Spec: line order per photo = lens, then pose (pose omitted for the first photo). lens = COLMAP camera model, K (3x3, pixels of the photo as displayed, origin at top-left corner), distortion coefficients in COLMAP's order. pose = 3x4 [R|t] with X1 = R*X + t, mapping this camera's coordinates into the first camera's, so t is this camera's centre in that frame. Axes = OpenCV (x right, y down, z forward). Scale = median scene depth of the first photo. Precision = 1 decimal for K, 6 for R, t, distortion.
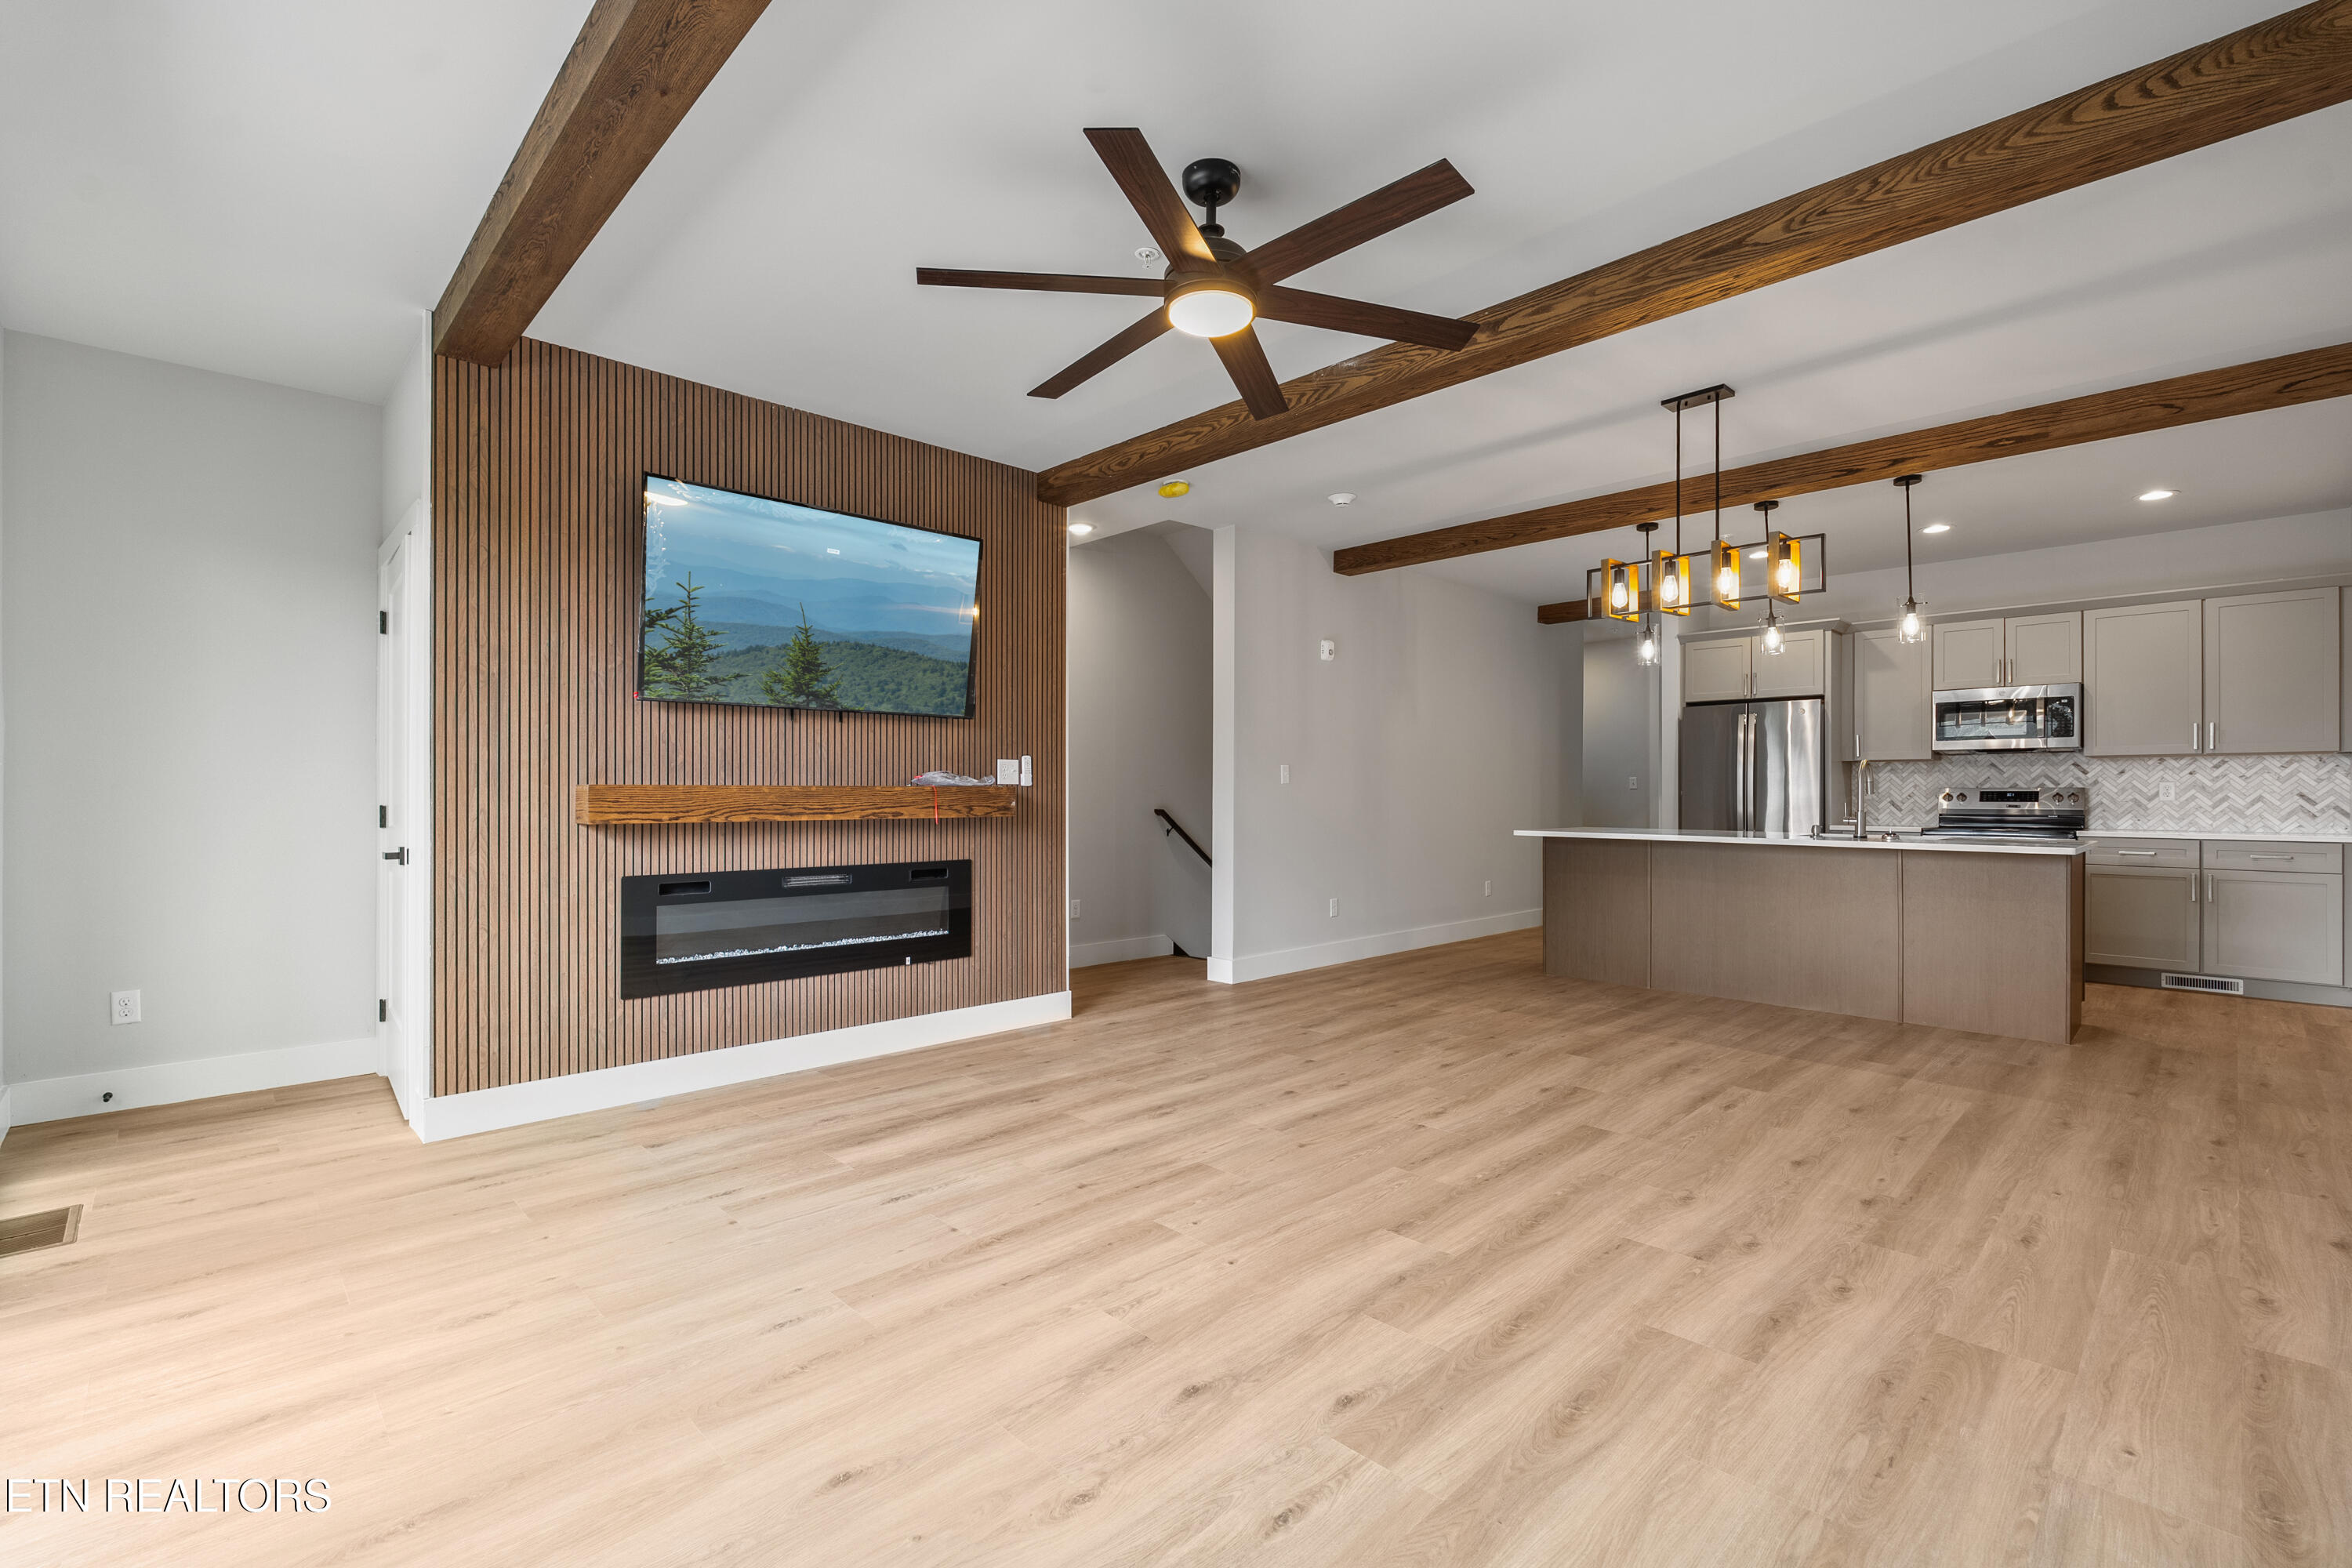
lens RADIAL K [[1027.9, 0, 1176.0], [0, 1027.9, 784.0], [0, 0, 1]] dist [0.000534, -0.000018]
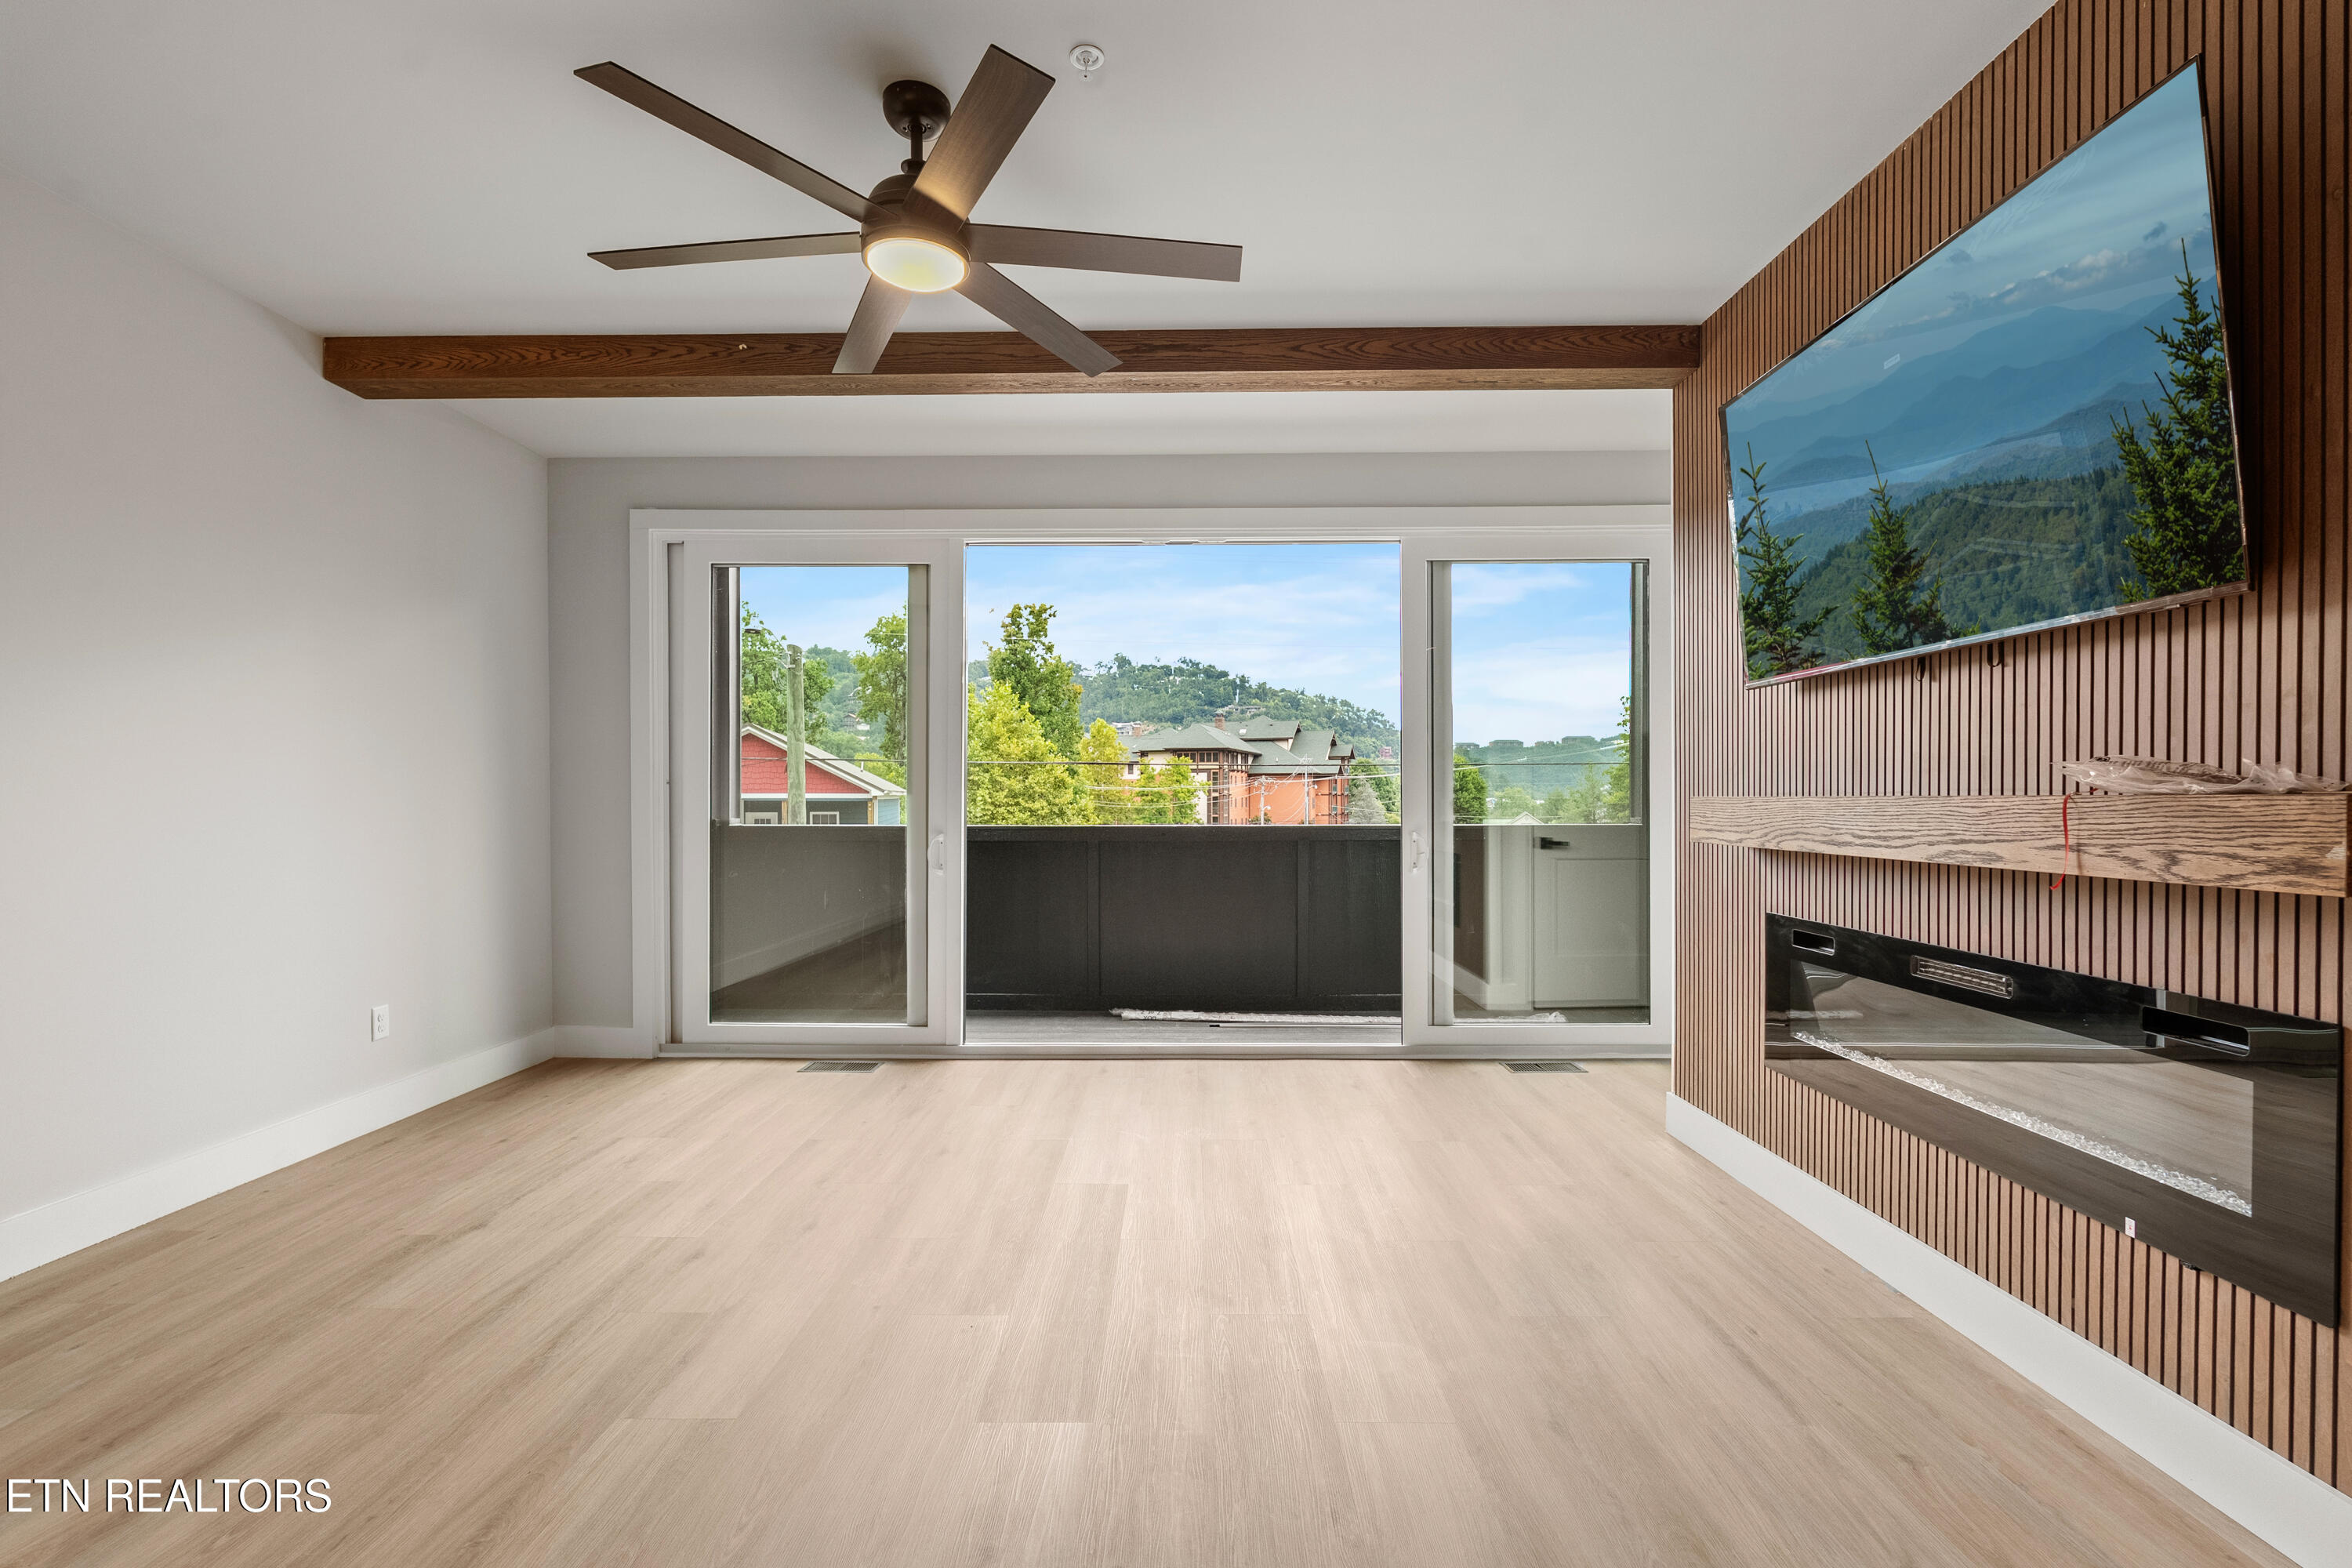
lens RADIAL K [[1038.8, 0, 1176.7], [0, 1038.8, 818.1], [0, 0, 1]] dist [0.000259, -0.000081]
pose [[-0.706819, 0.009961, -0.707325, 0.345885], [0.005613, 0.999948, 0.008474, 0.006787], [0.707373, 0.002019, -0.706838, 1.217579]]
